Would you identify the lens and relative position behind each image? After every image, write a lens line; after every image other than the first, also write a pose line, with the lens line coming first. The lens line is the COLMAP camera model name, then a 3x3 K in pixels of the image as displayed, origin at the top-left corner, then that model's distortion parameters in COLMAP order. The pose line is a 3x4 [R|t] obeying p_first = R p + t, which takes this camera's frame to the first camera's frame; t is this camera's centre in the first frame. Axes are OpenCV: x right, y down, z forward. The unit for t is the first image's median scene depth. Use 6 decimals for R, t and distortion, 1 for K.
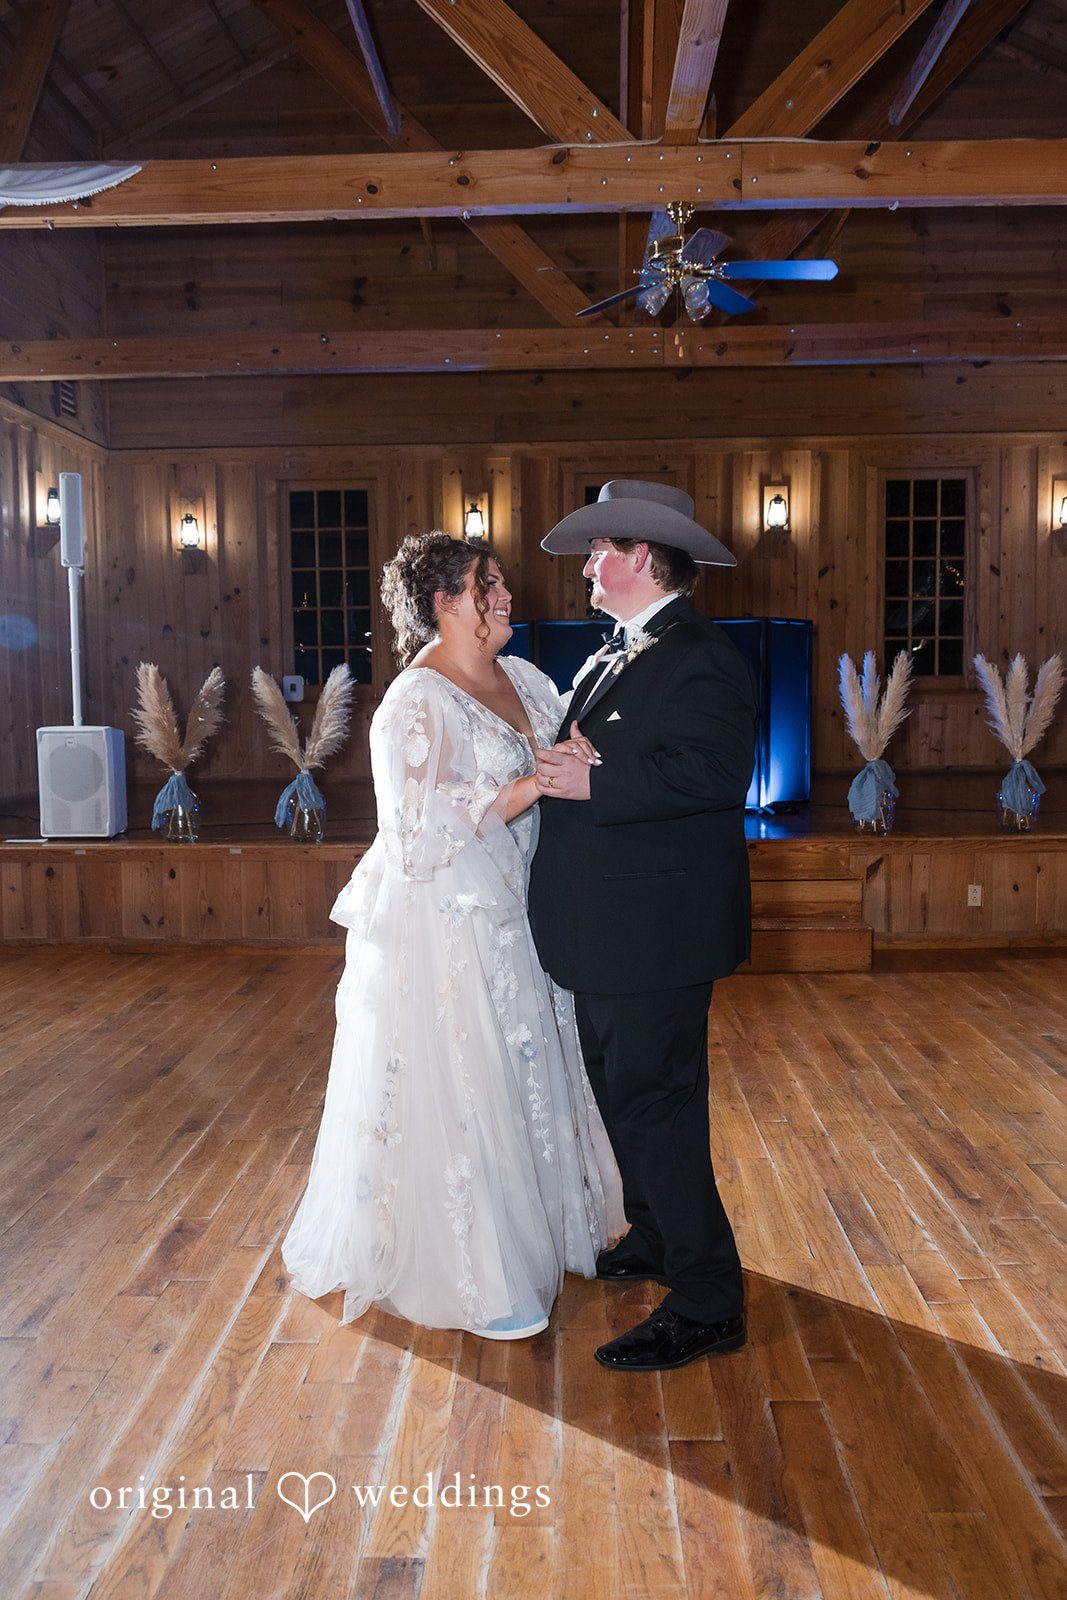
lens RADIAL K [[1269.0, 0, 535.1], [0, 1269.0, 830.0], [0, 0, 1]] dist [-0.029906, 0.006448]
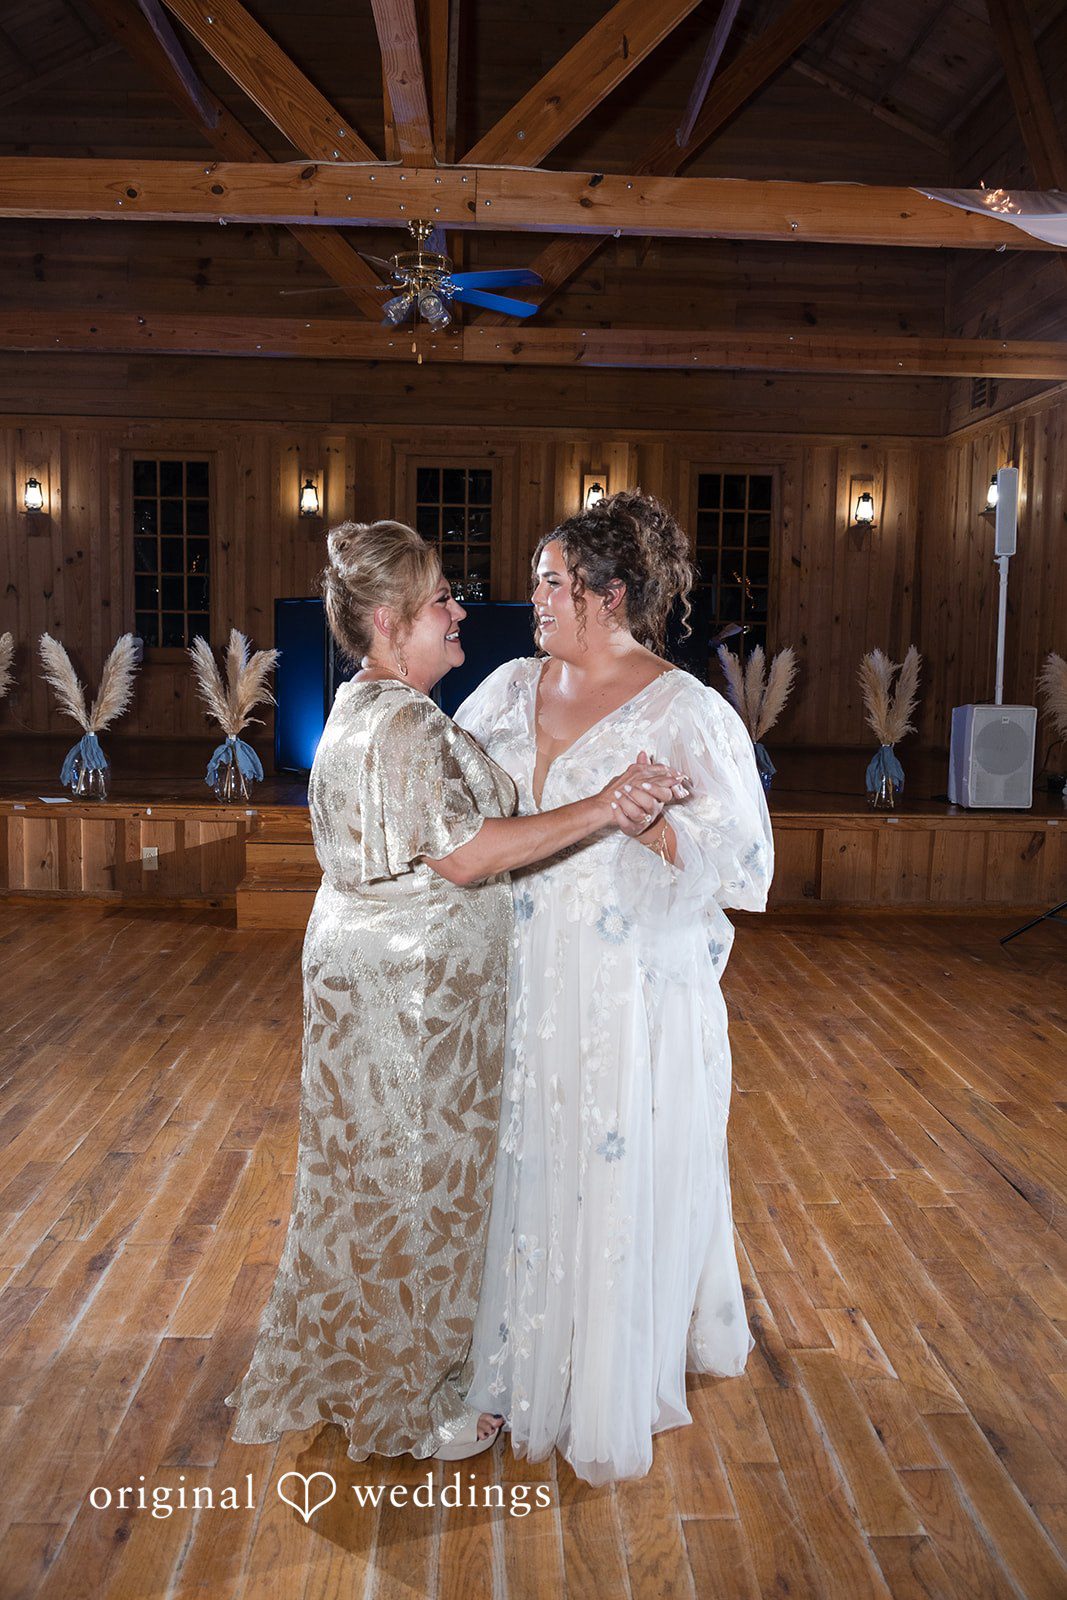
lens RADIAL K [[1228.5, 0, 533.5], [0, 1228.5, 800.0], [0, 0, 1]] dist [-0.019580, -0.004292]
pose [[0.997620, 0.026220, 0.063774, 0.104068], [-0.026858, 0.999597, 0.009163, -0.008360], [-0.063508, -0.010854, 0.997922, -0.039463]]
